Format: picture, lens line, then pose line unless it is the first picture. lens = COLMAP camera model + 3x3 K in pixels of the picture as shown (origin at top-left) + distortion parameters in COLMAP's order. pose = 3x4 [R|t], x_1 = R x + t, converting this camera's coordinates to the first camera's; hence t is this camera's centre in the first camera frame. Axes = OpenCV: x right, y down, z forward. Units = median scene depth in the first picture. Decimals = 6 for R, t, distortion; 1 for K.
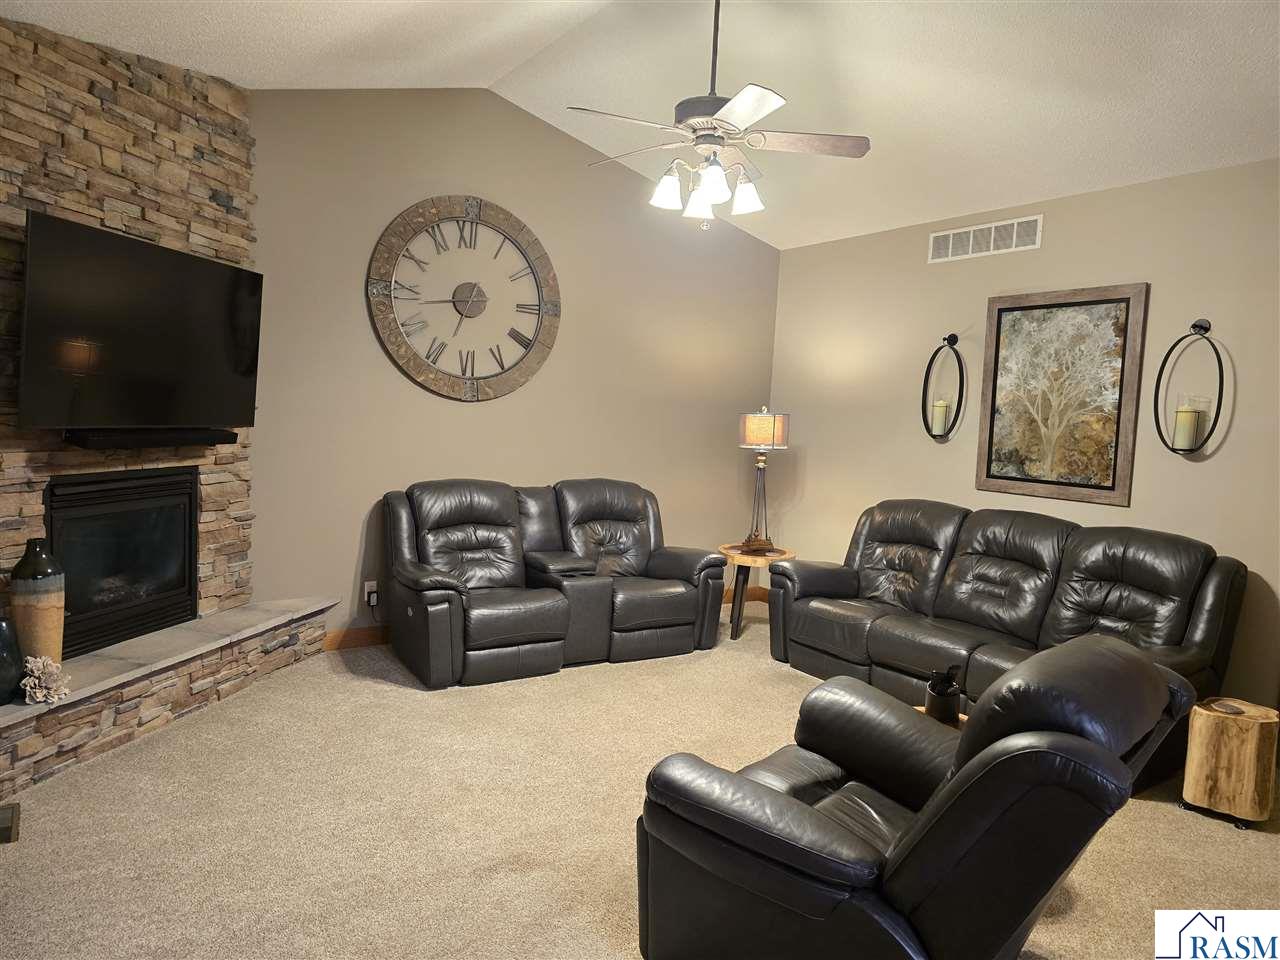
lens RADIAL K [[856.4, 0, 648.1], [0, 856.4, 480.8], [0, 0, 1]] dist [0.036565, -0.033360]
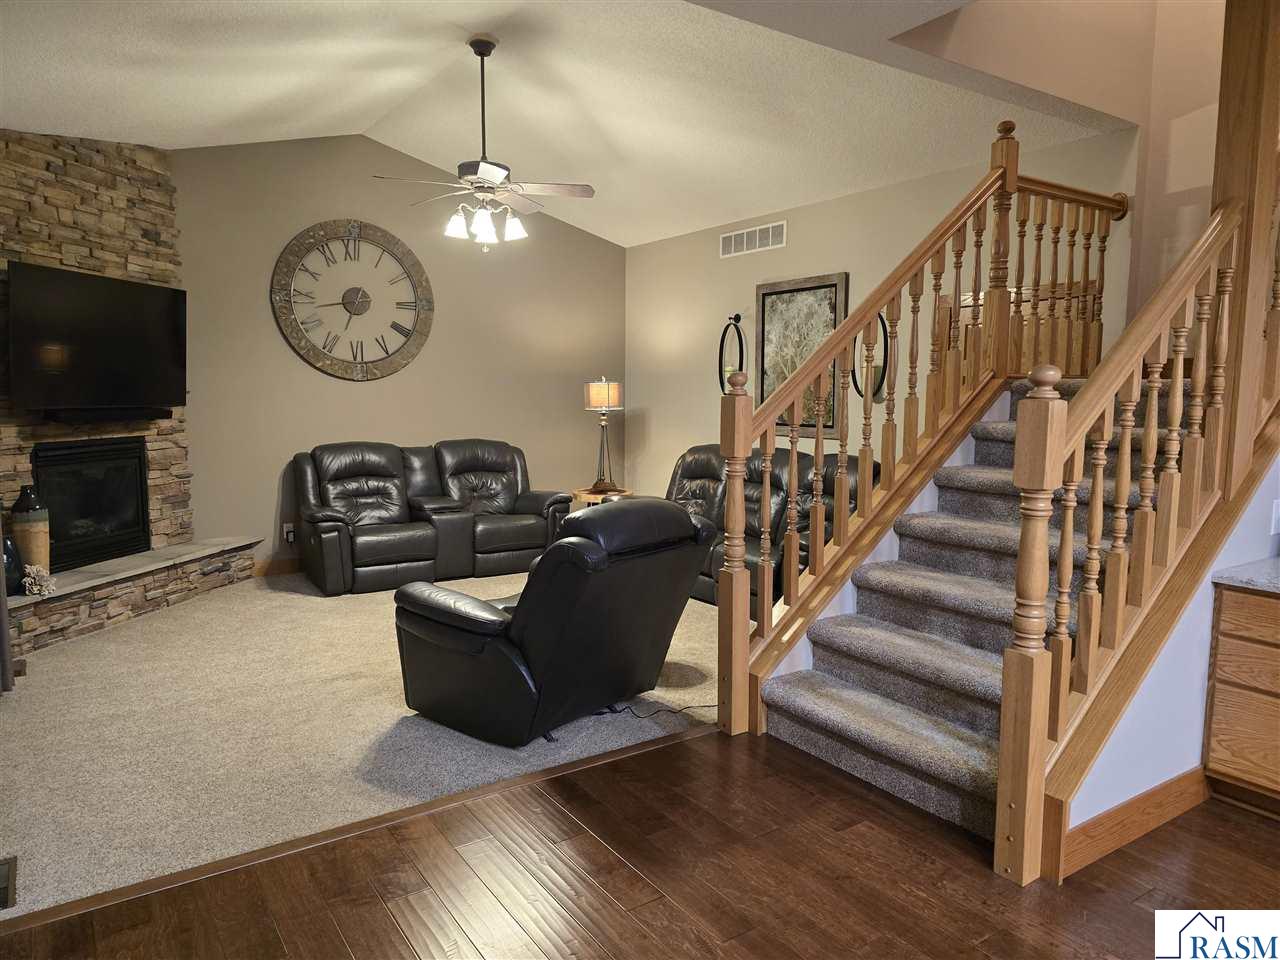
lens RADIAL K [[856.4, 0, 639.5], [0, 856.4, 479.8], [0, 0, 1]] dist [0.036565, -0.033360]
pose [[0.999208, -0.039722, 0.002318, 0.223473], [0.039652, 0.998901, 0.024993, 0.043930], [-0.003308, -0.024881, 0.999685, -0.320646]]
